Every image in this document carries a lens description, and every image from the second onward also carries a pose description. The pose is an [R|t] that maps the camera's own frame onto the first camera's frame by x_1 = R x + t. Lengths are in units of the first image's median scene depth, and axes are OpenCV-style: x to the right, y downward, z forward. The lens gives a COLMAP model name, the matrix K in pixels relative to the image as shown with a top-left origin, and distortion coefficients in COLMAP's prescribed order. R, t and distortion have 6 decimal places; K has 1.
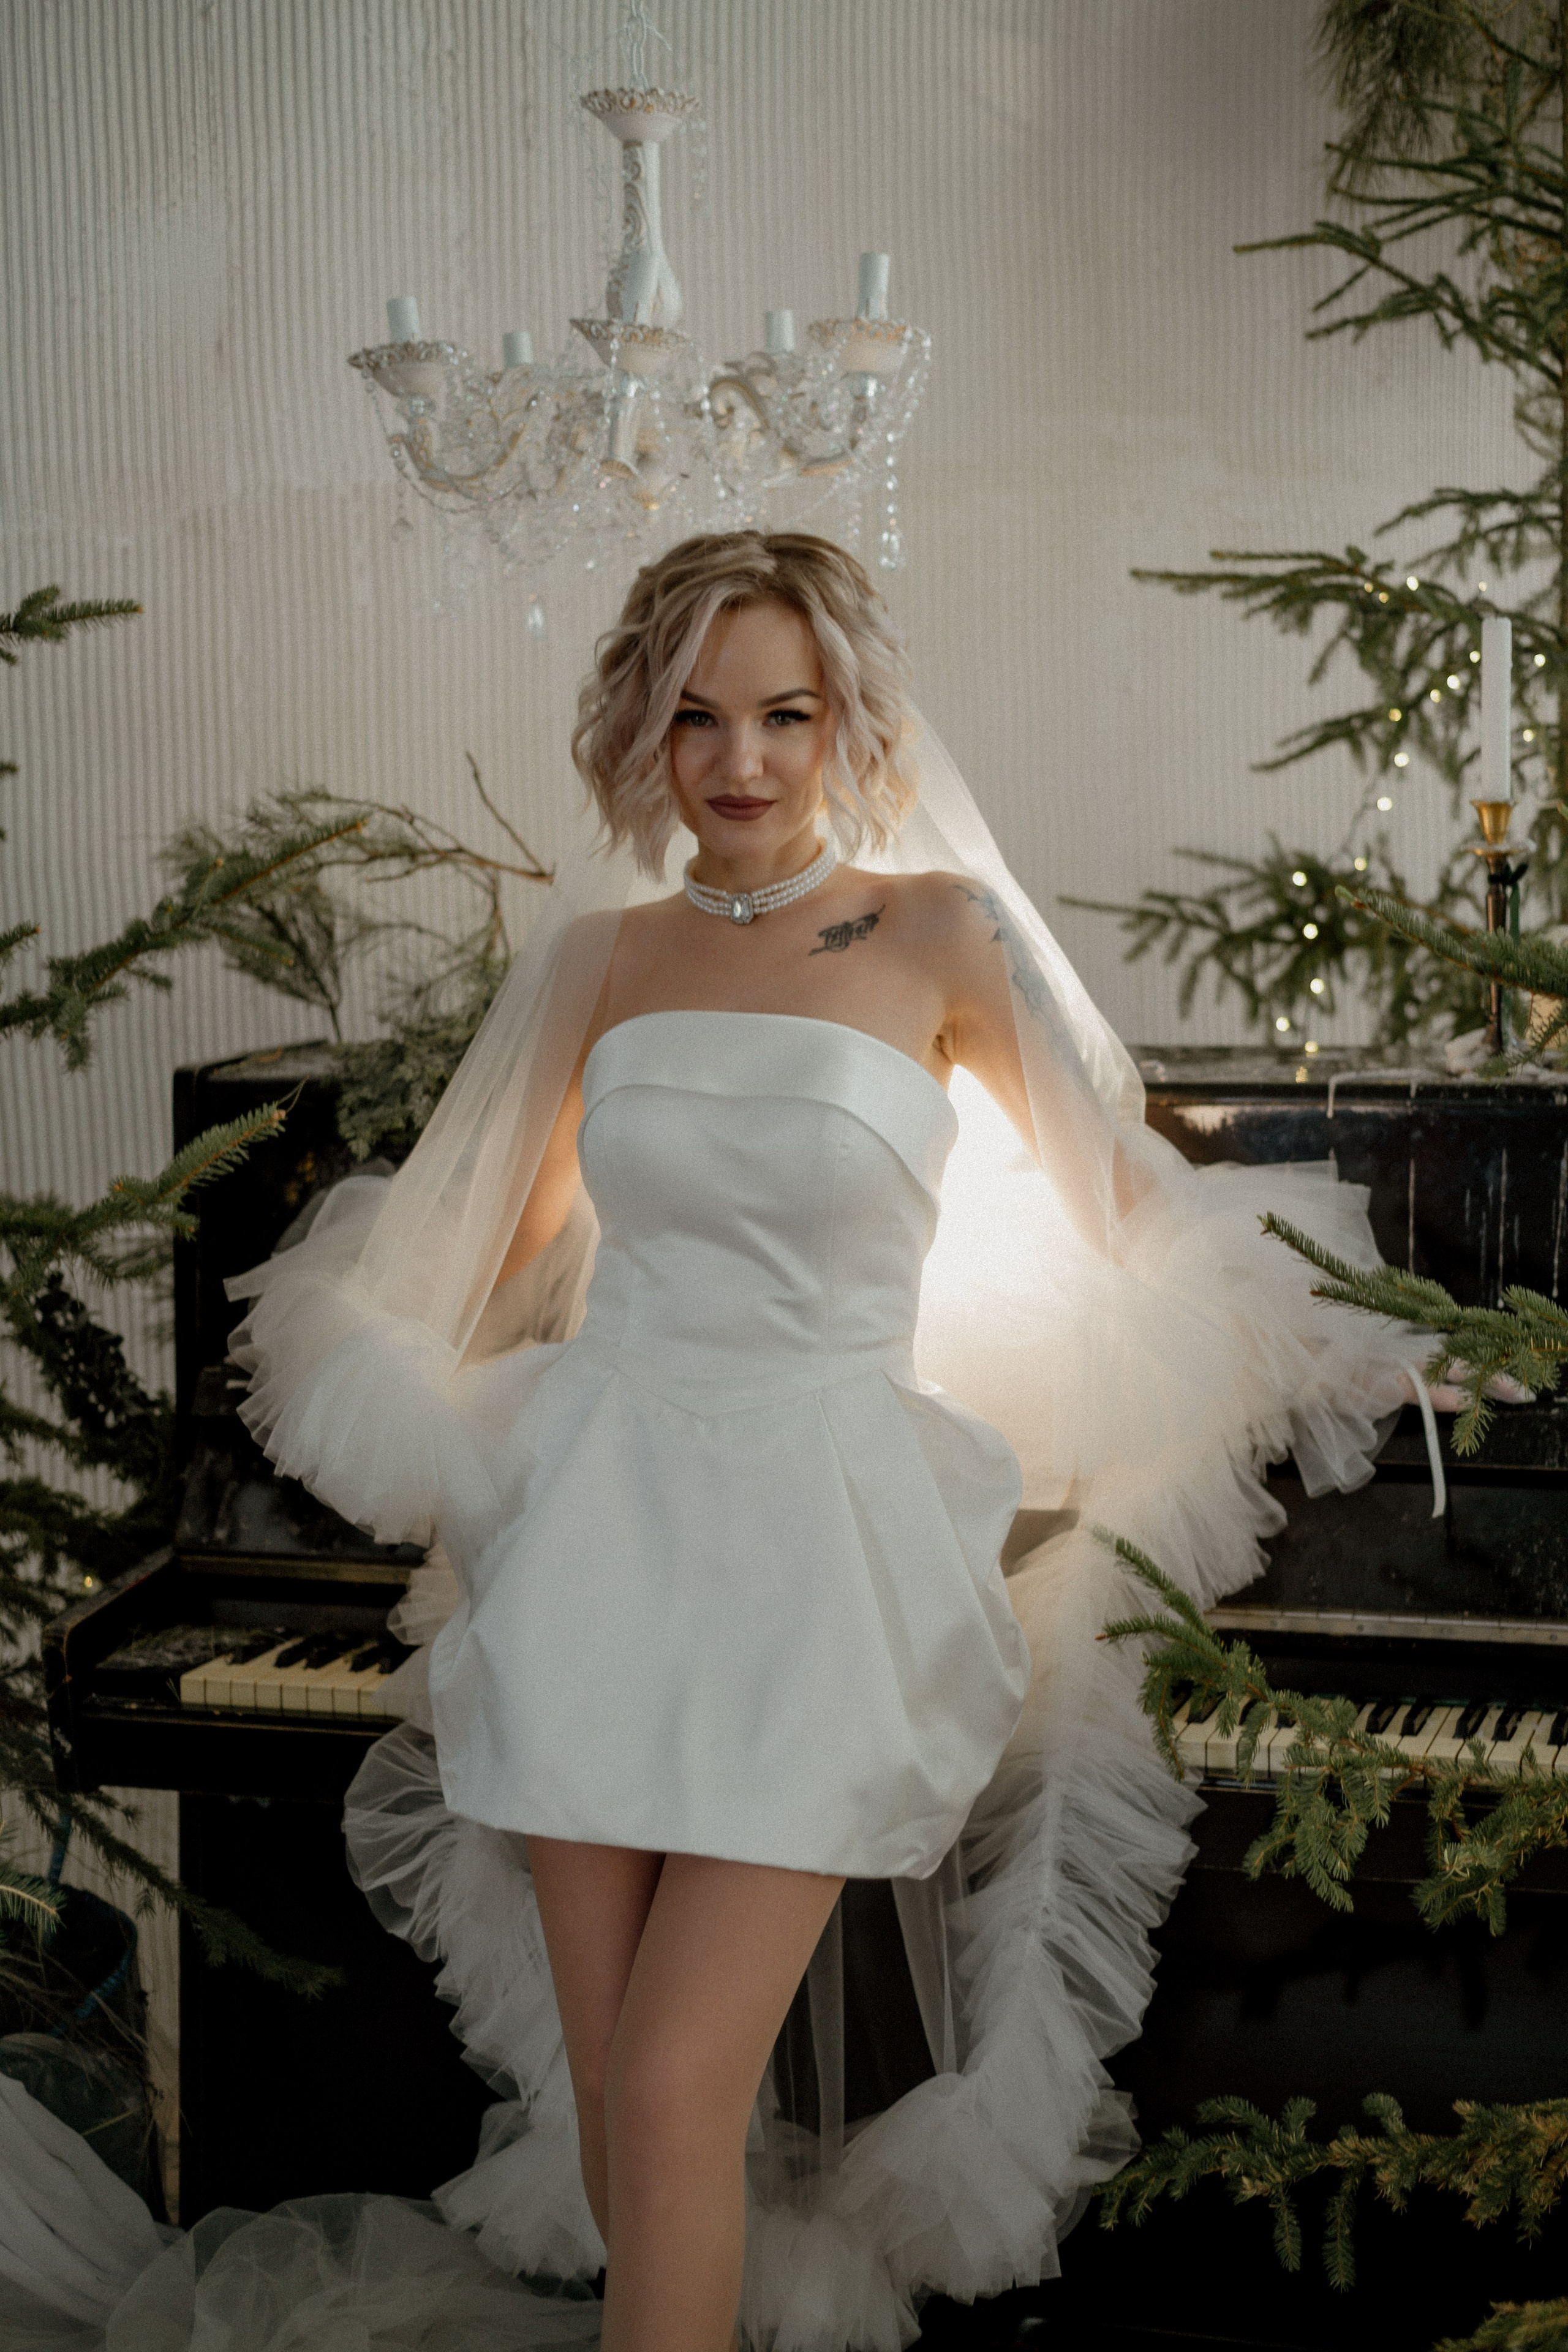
lens RADIAL K [[3444.2, 0, 784.4], [0, 3444.2, 1177.8], [0, 0, 1]] dist [-0.026579, -0.013952]
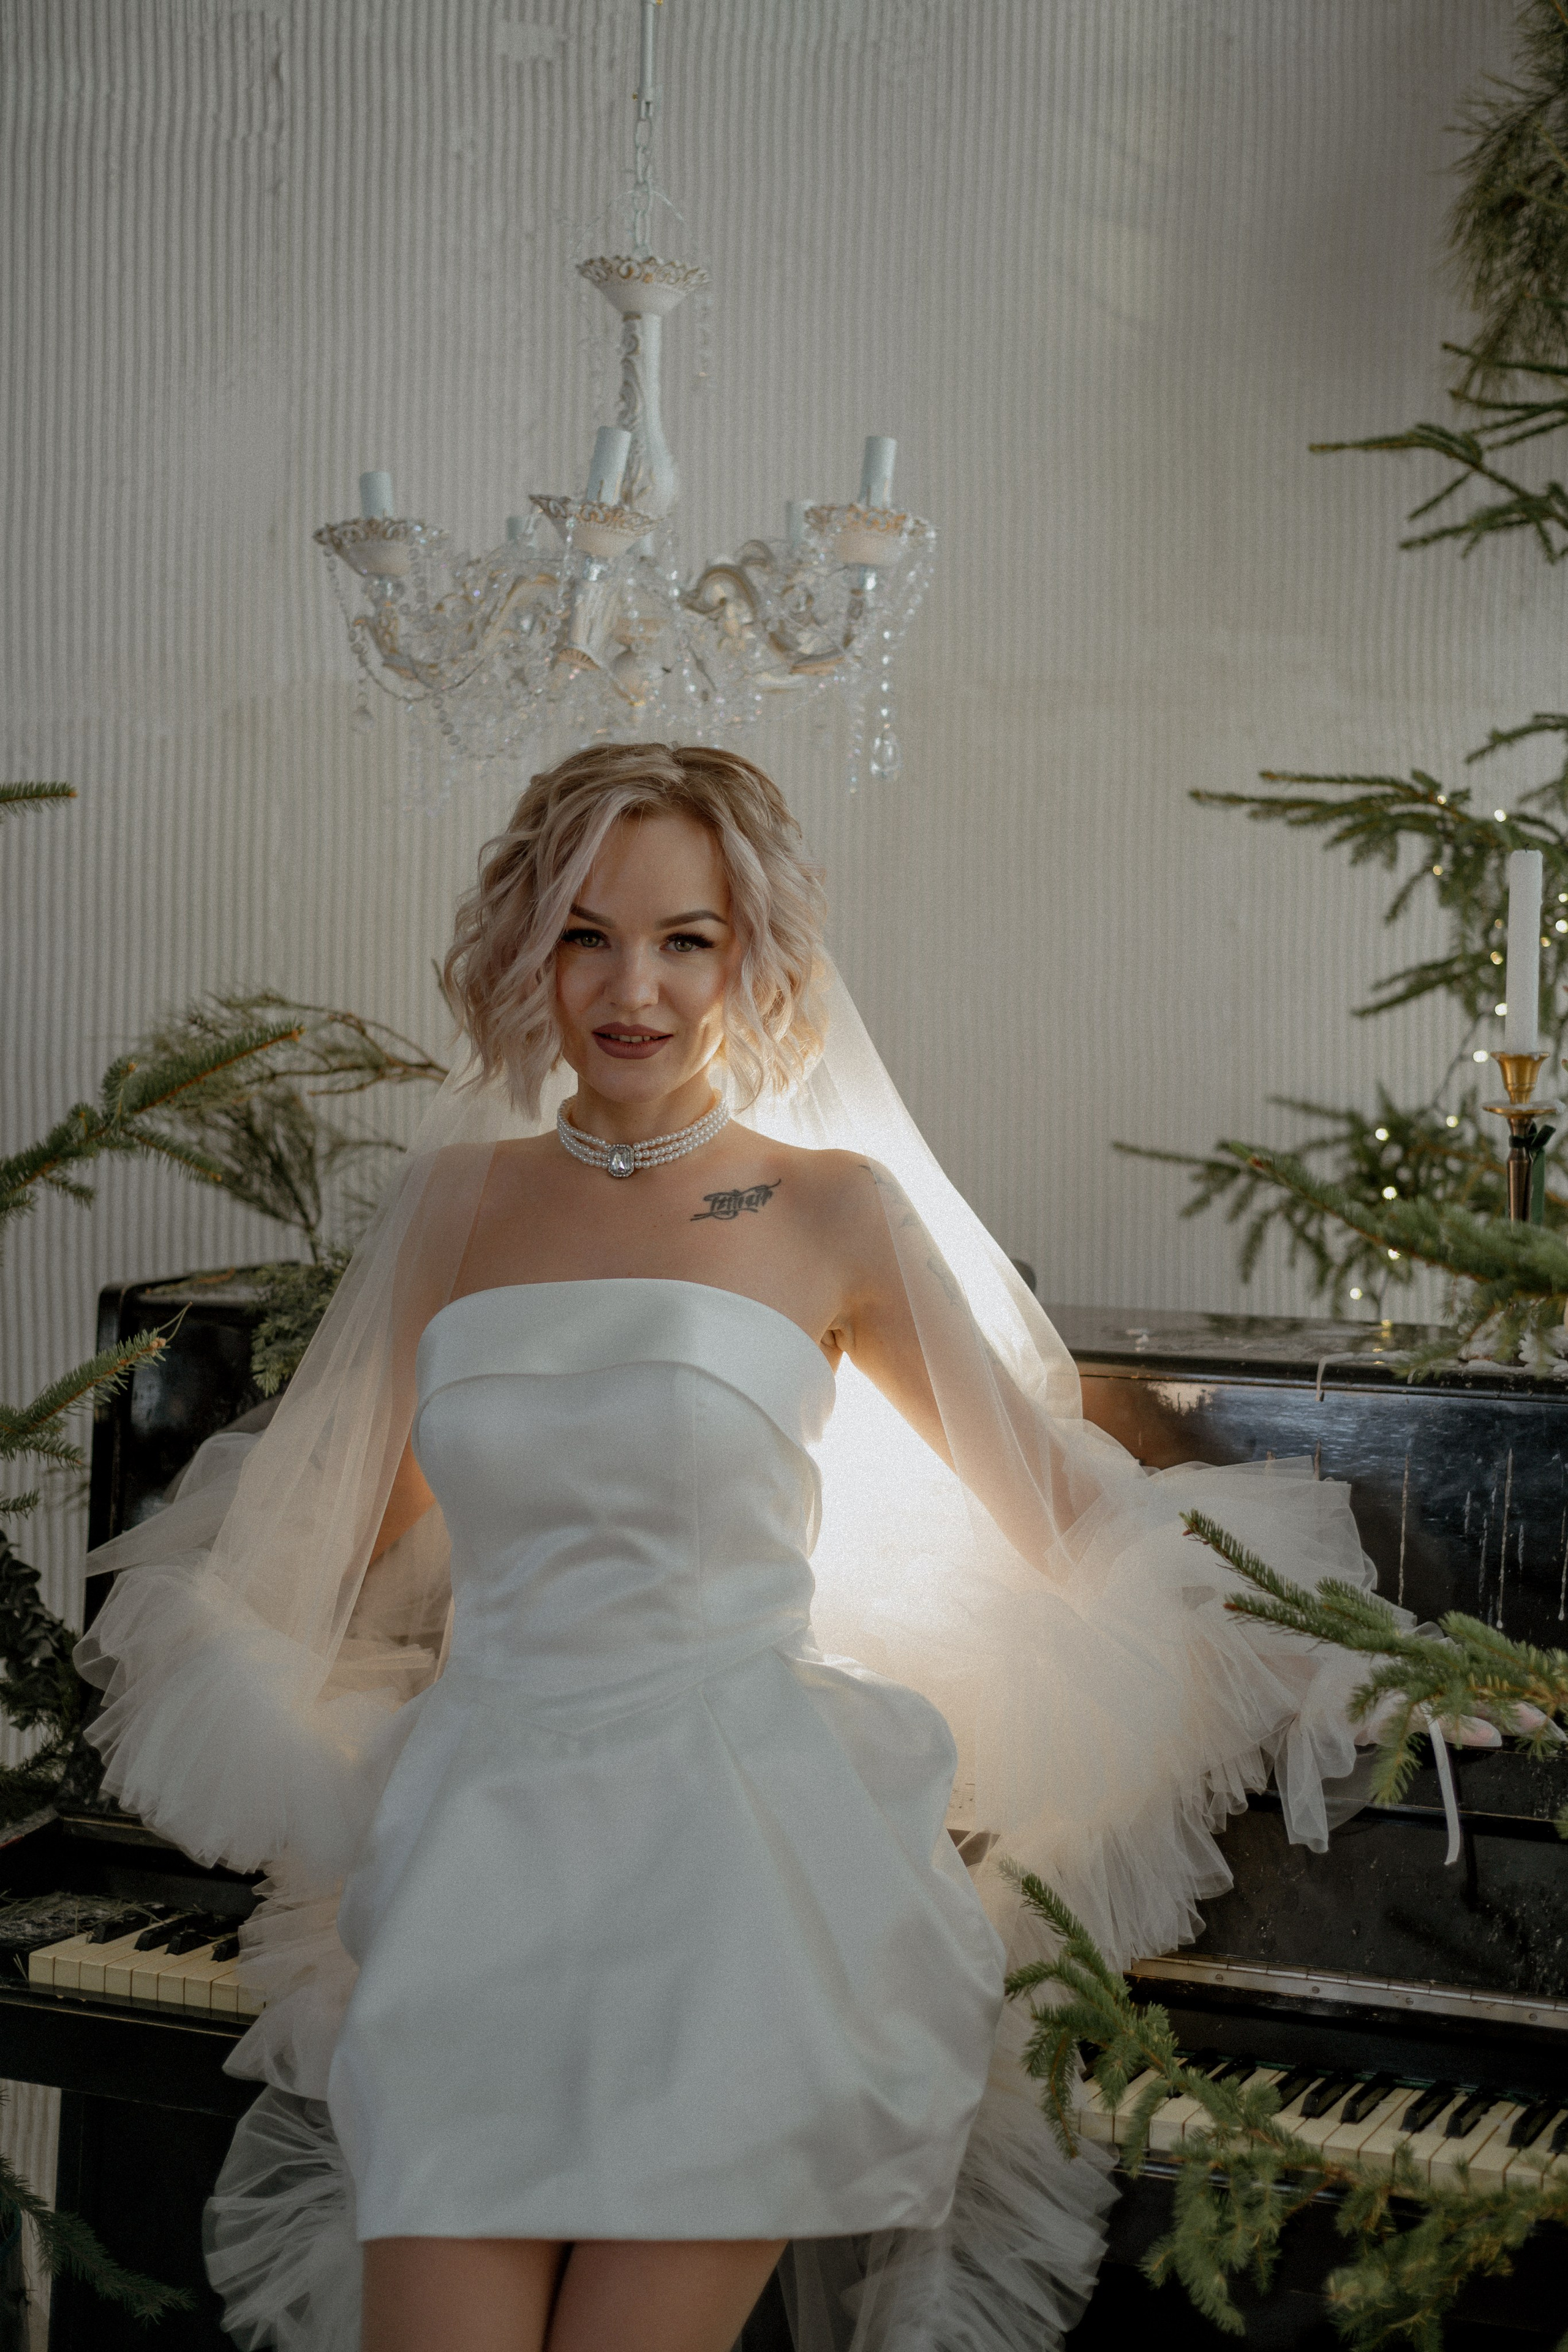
lens RADIAL K [[3444.2, 0, 784.4], [0, 3444.2, 1177.8], [0, 0, 1]] dist [-0.026579, -0.013952]
pose [[0.994354, 0.042758, -0.097117, 0.097463], [-0.049200, 0.996676, -0.064929, -0.009996], [0.094018, 0.069341, 0.993153, 0.095416]]
